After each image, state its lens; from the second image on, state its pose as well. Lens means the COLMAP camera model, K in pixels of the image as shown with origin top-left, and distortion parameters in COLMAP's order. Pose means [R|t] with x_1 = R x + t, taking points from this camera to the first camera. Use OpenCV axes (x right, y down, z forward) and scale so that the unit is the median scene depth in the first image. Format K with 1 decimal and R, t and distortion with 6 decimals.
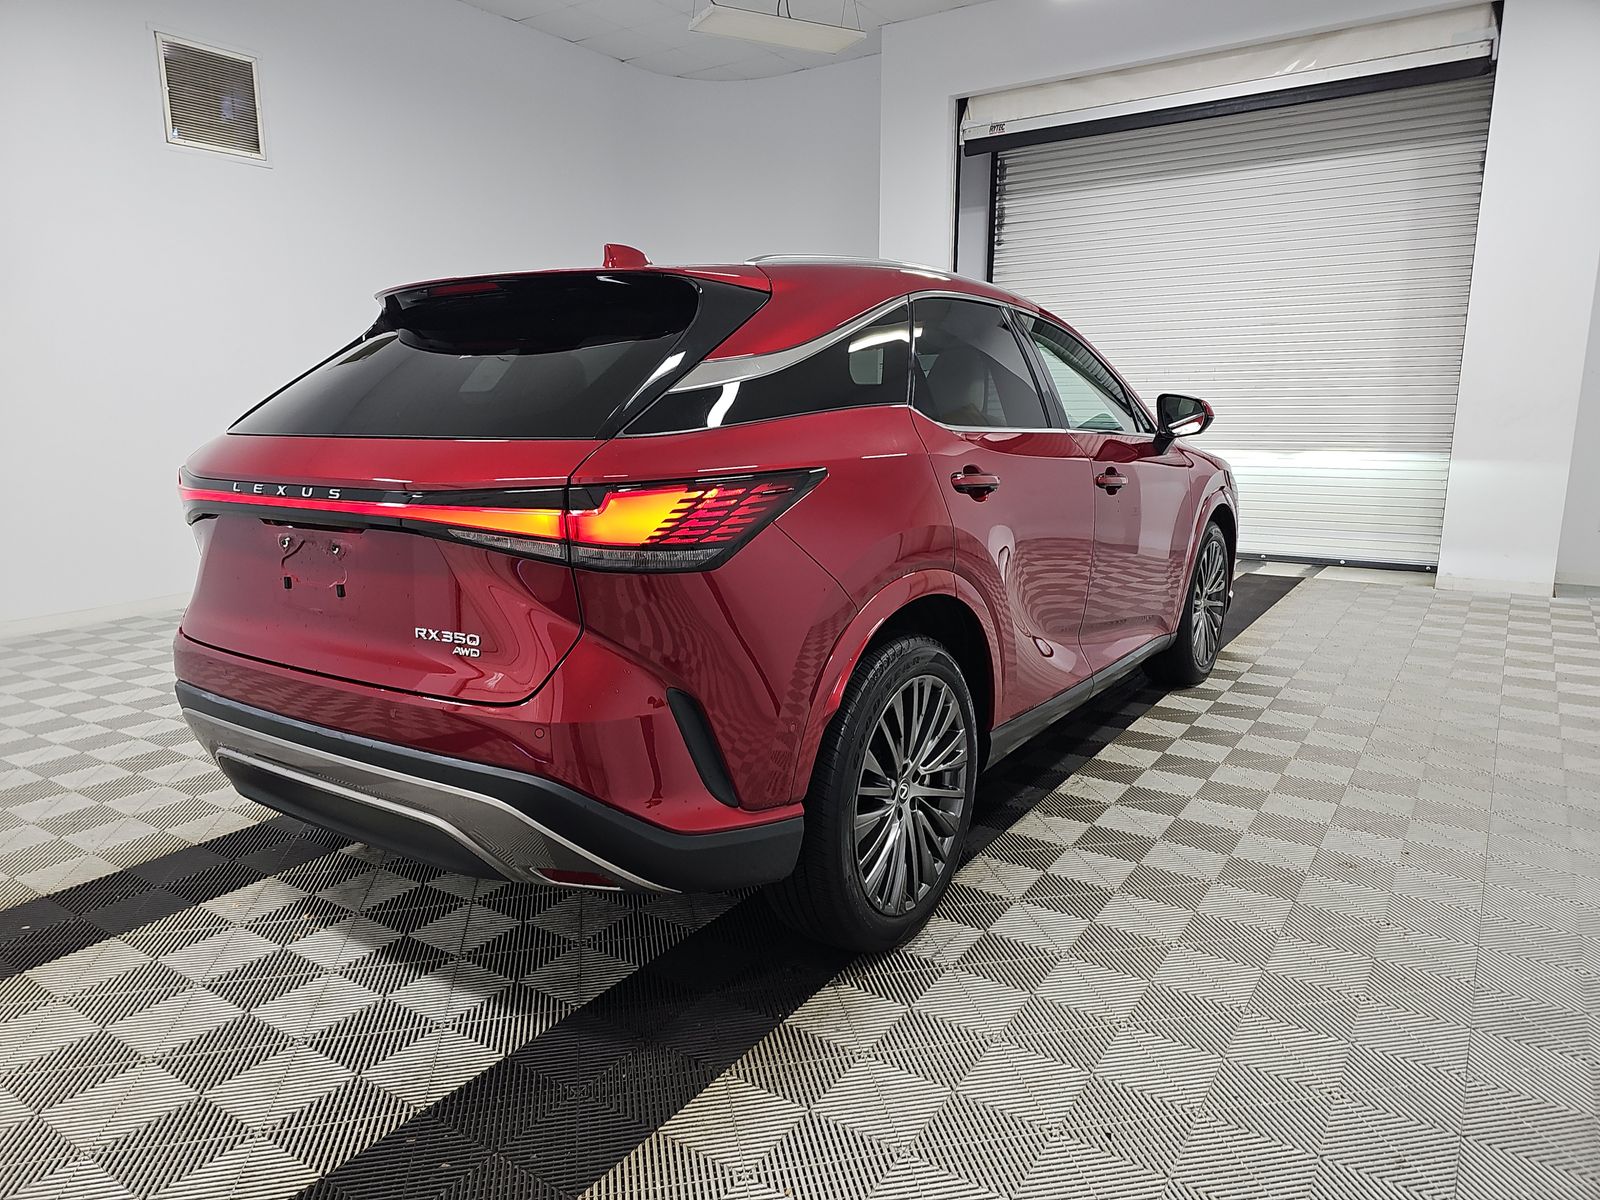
lens RADIAL K [[1086.5, 0, 800.0], [0, 1086.5, 600.0], [0, 0, 1]] dist [0.032431, 0.000916]
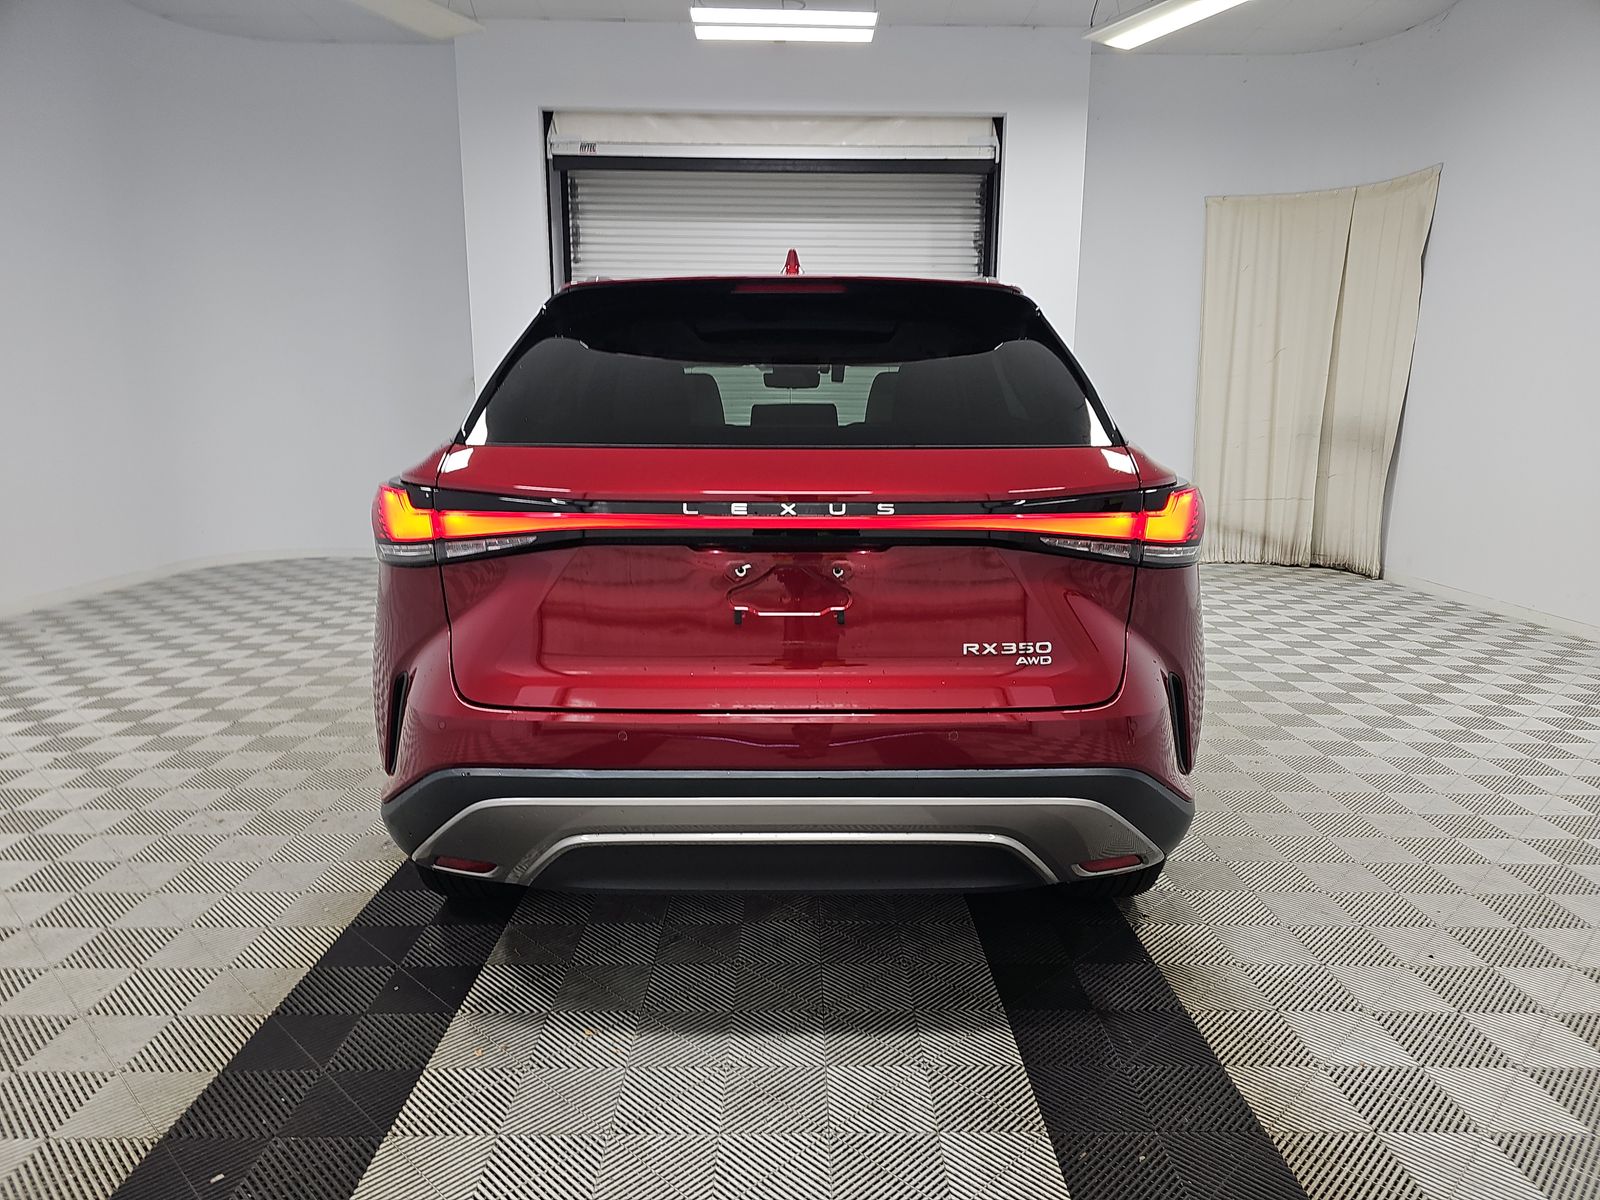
lens RADIAL K [[1067.5, 0, 800.0], [0, 1067.5, 600.0], [0, 0, 1]] dist [0.064584, -0.000690]
pose [[0.818508, -0.085335, 0.568122, -0.335459], [0.093304, 0.995523, 0.015109, -0.013757], [-0.566868, 0.040641, 0.822806, 0.102101]]
